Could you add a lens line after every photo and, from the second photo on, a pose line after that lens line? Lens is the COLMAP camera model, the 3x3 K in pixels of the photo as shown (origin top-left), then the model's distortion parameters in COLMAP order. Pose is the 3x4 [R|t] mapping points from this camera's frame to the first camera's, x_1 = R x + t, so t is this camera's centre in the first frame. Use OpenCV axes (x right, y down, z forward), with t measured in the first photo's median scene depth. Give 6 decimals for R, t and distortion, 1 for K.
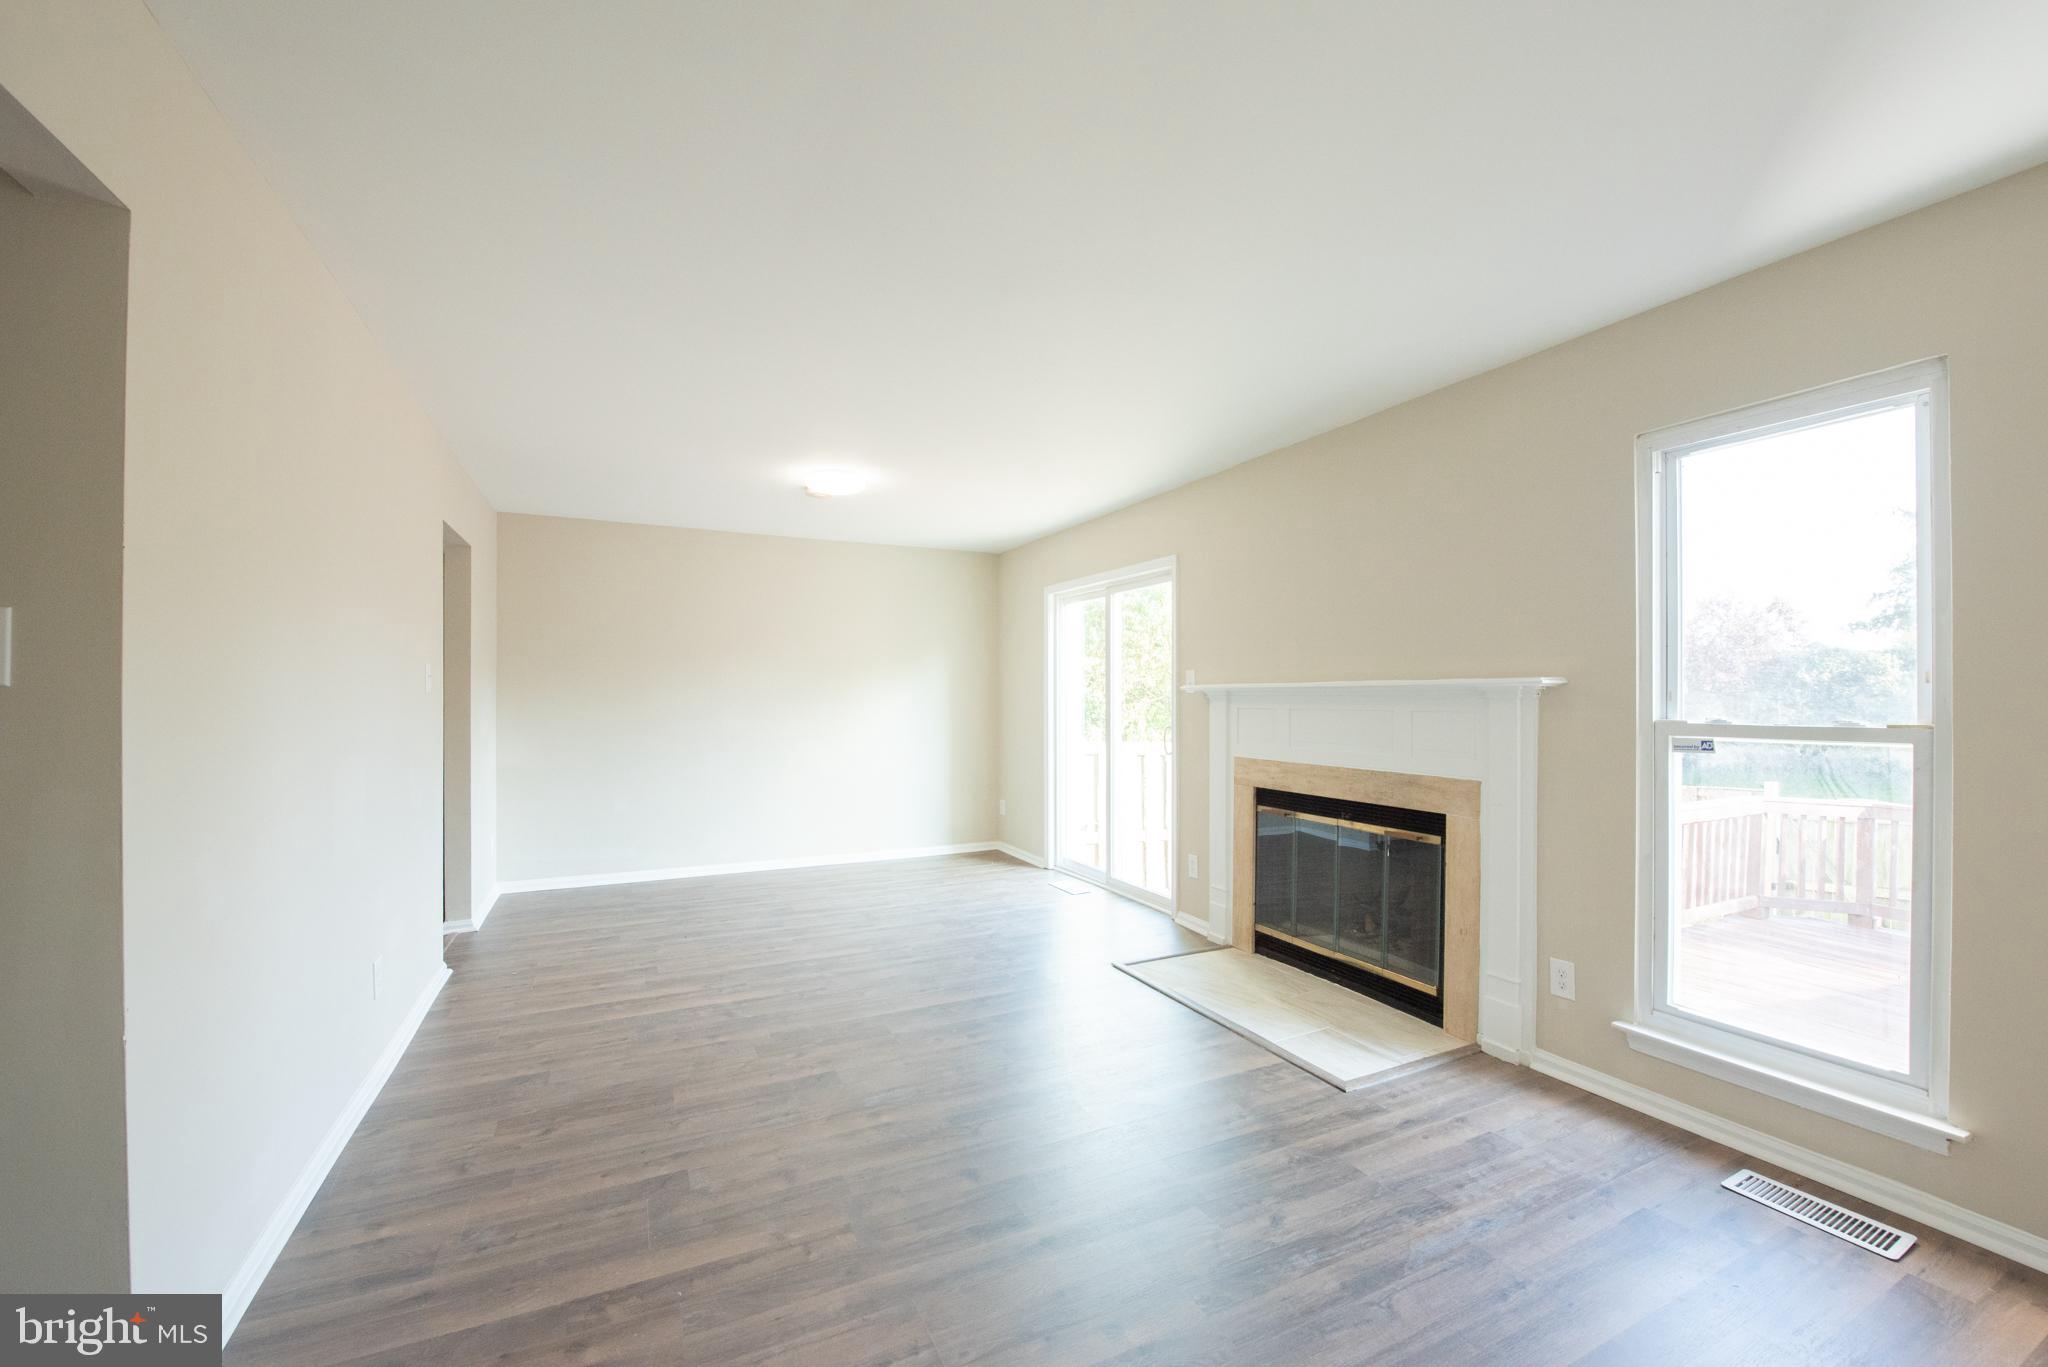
lens RADIAL K [[814.9, 0, 1033.4], [0, 814.9, 680.8], [0, 0, 1]] dist [-0.015024, -0.000557]
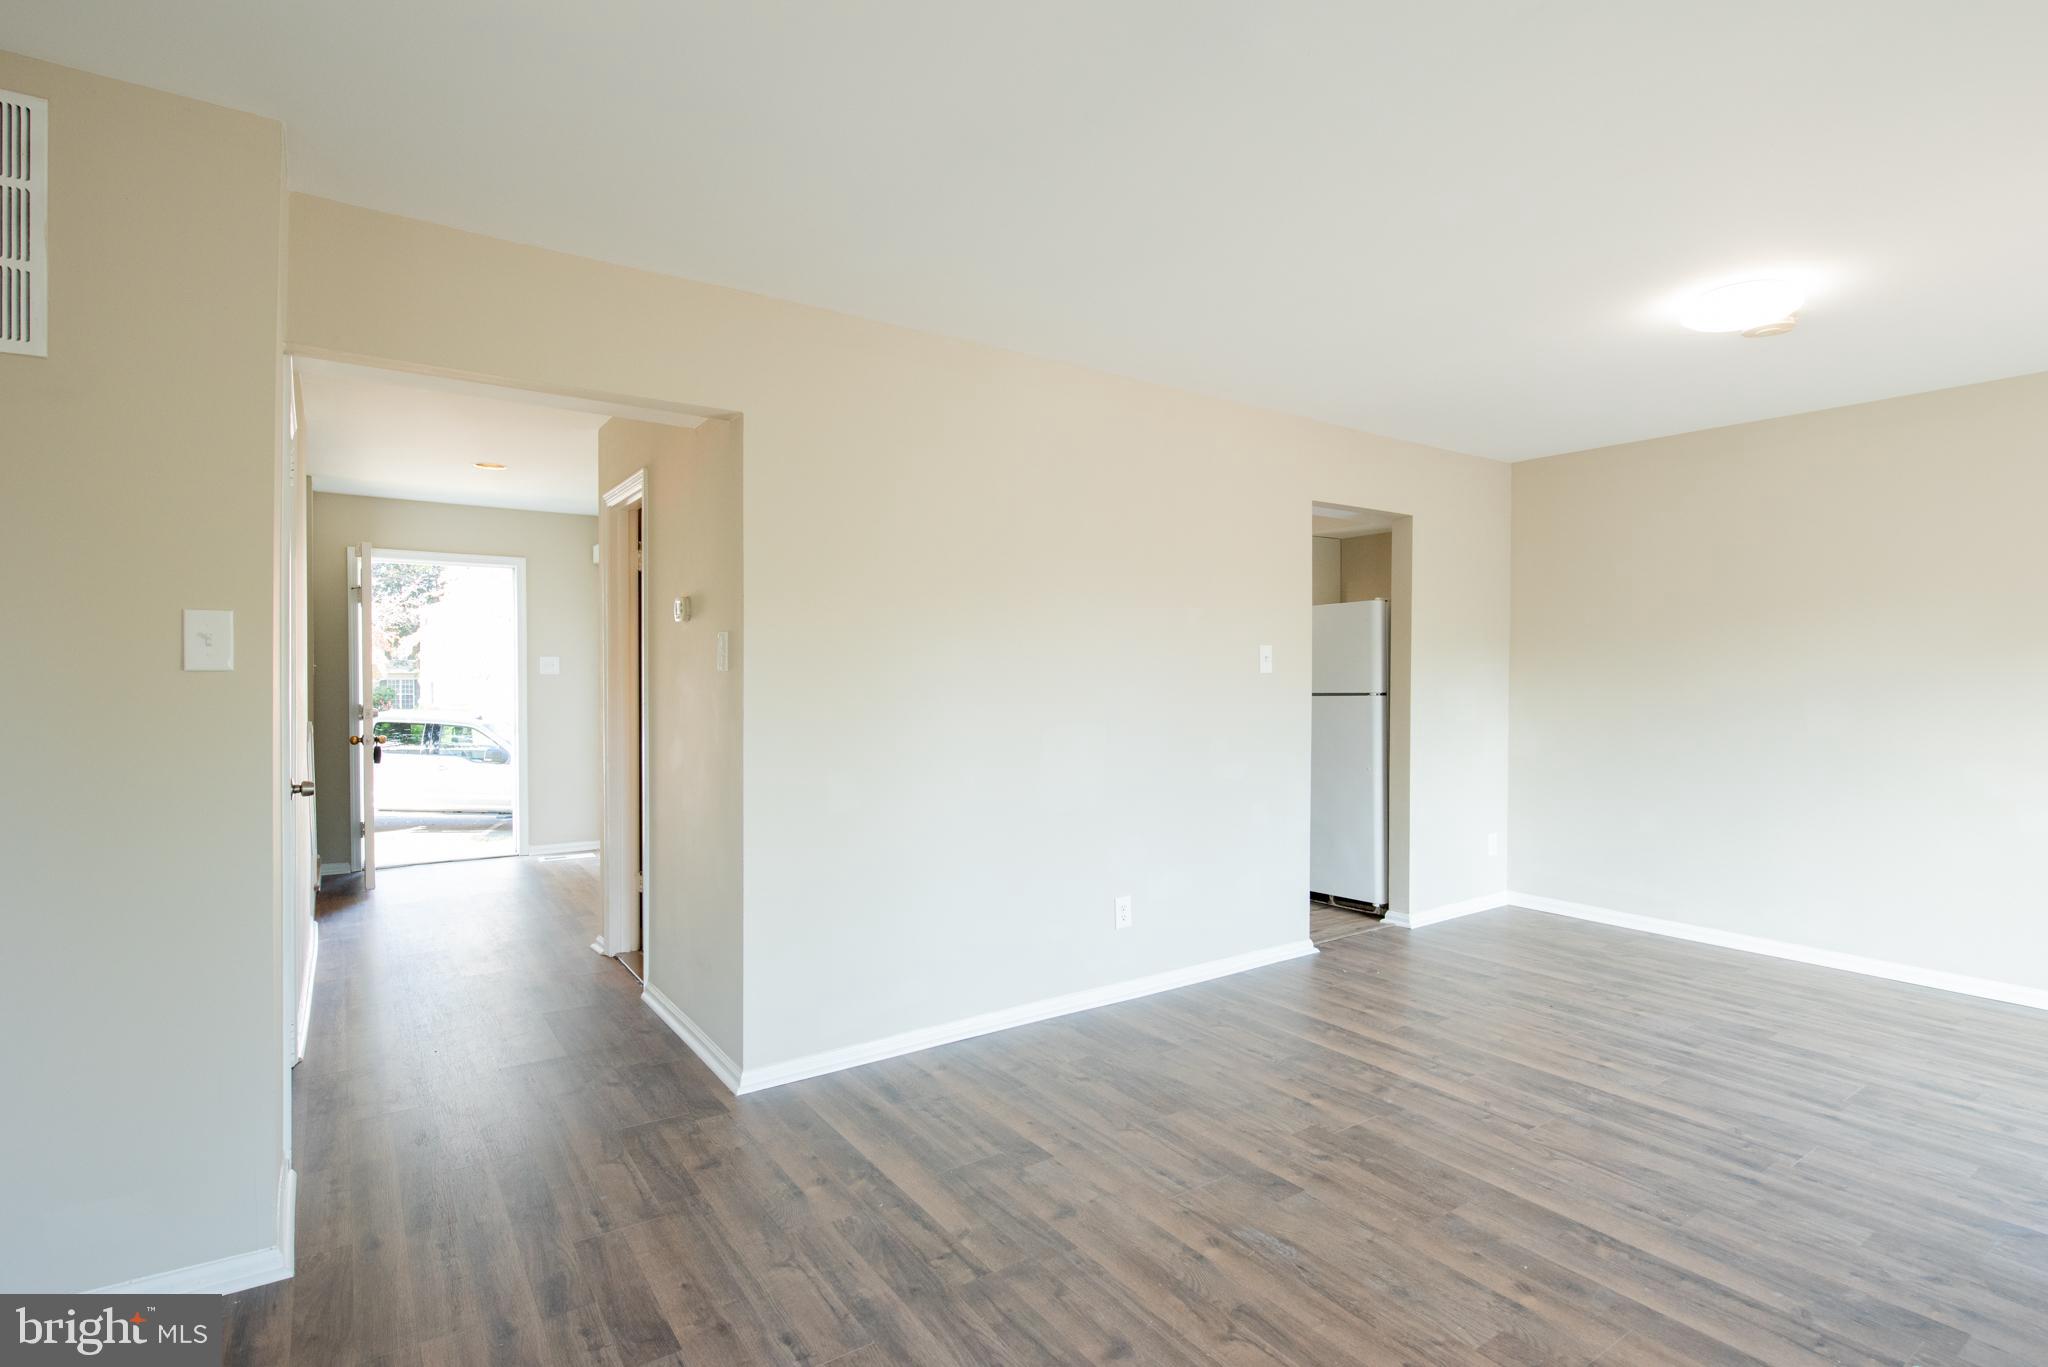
lens RADIAL K [[1001.5, 0, 1028.7], [0, 1001.5, 682.1], [0, 0, 1]] dist [-0.003757, -0.001041]
pose [[0.148691, 0.009441, -0.988839, 0.507106], [0.016651, 0.999789, 0.012050, 0.005304], [0.988744, -0.018257, 0.148502, 0.523493]]
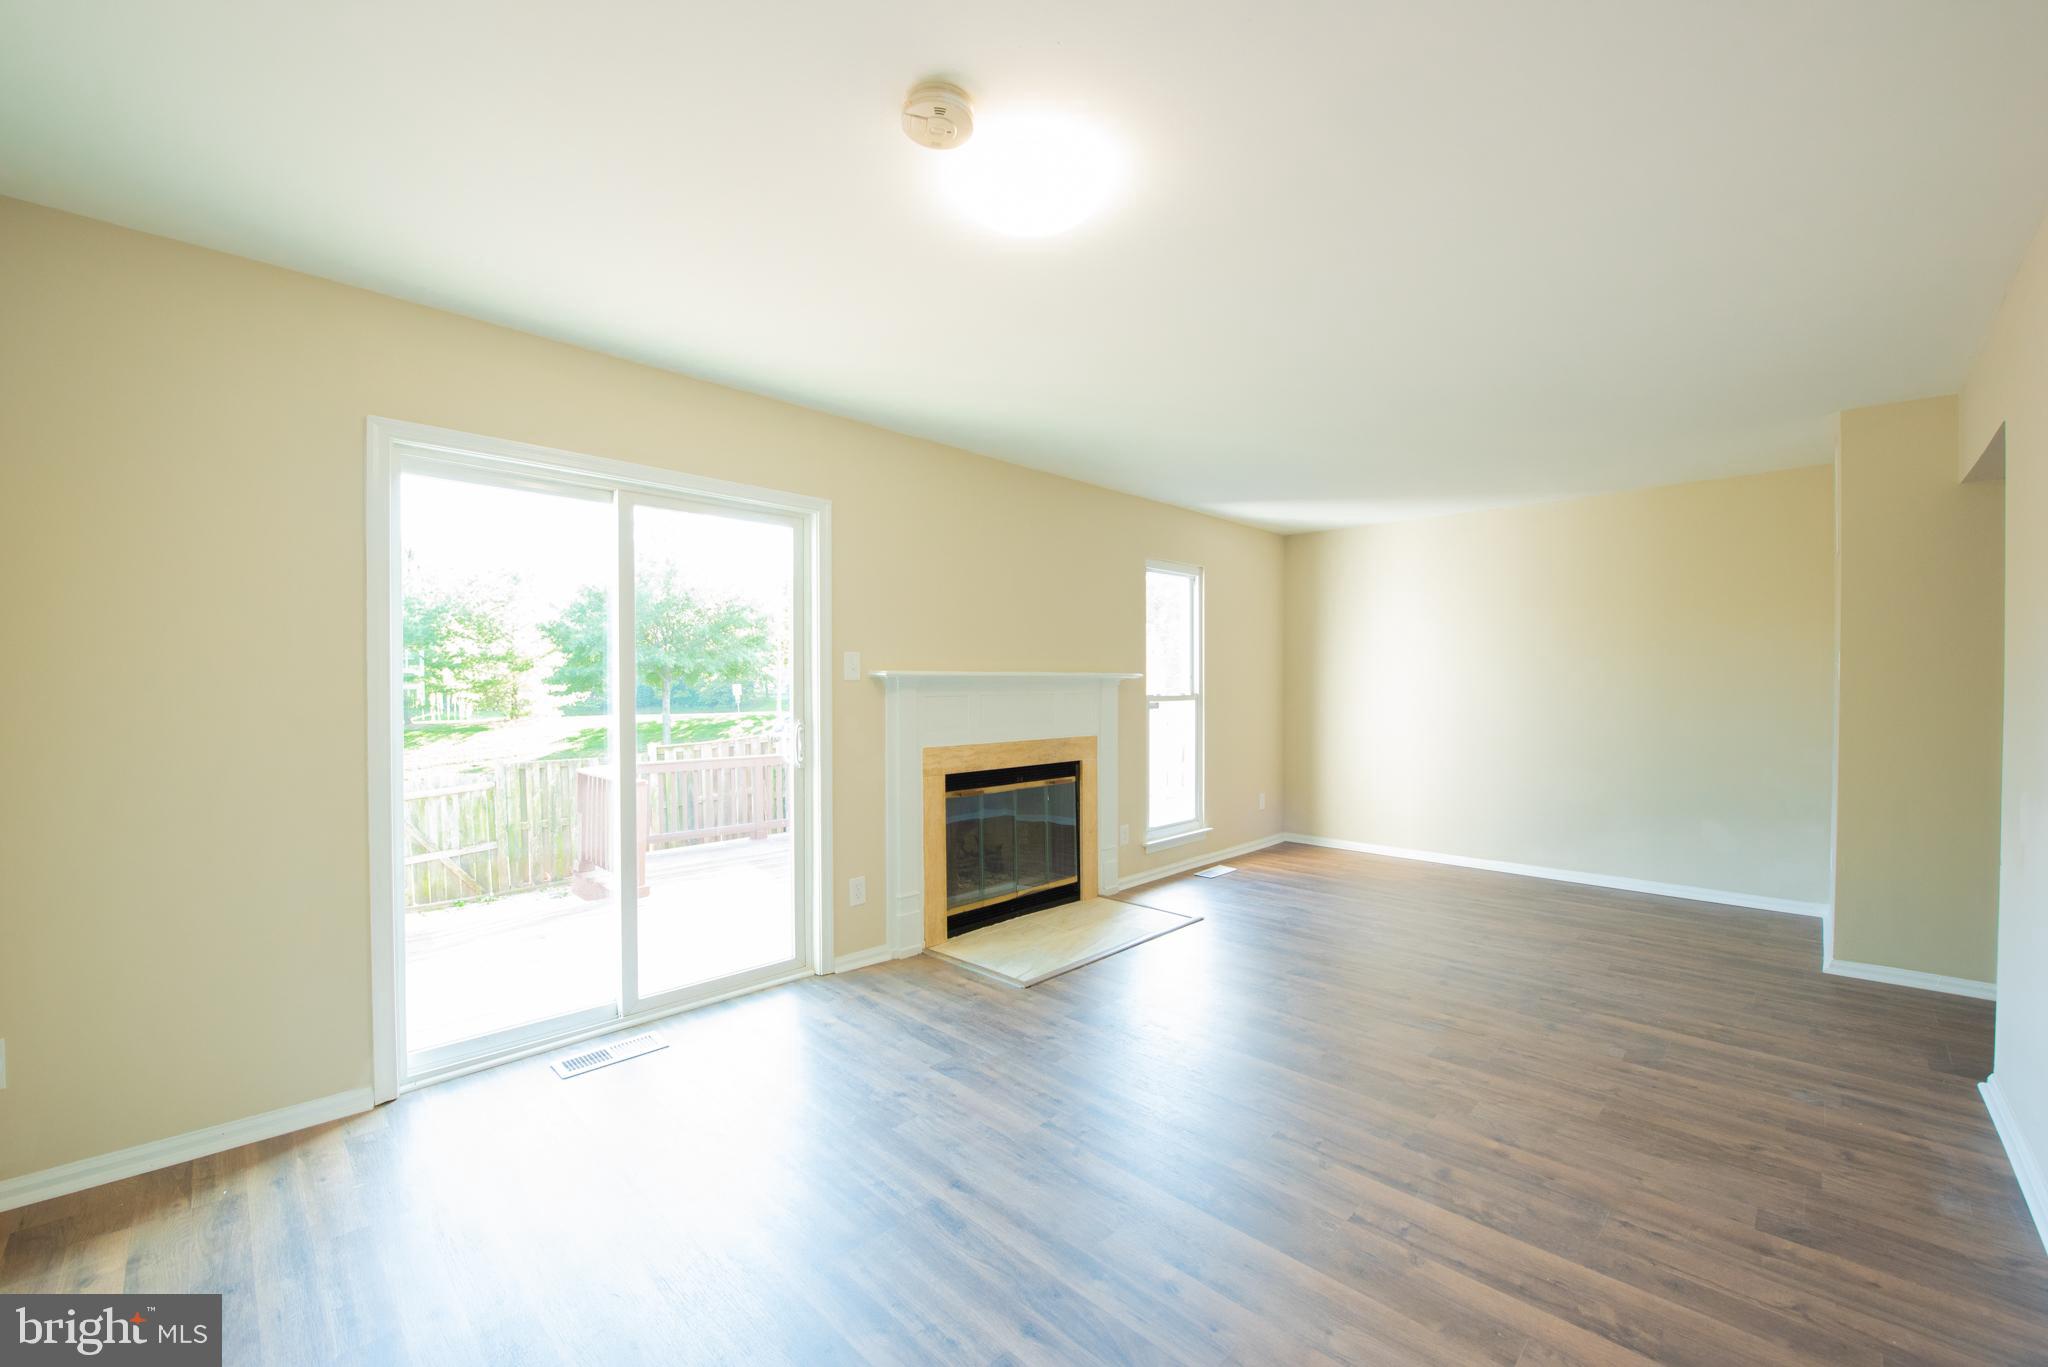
lens RADIAL K [[814.9, 0, 1027.3], [0, 814.9, 684.1], [0, 0, 1]] dist [-0.015024, -0.000557]
pose [[-0.325682, -0.001057, 0.945479, -0.859705], [-0.018779, 0.999809, -0.005351, 0.028312], [-0.945293, -0.019498, -0.325640, 1.504813]]
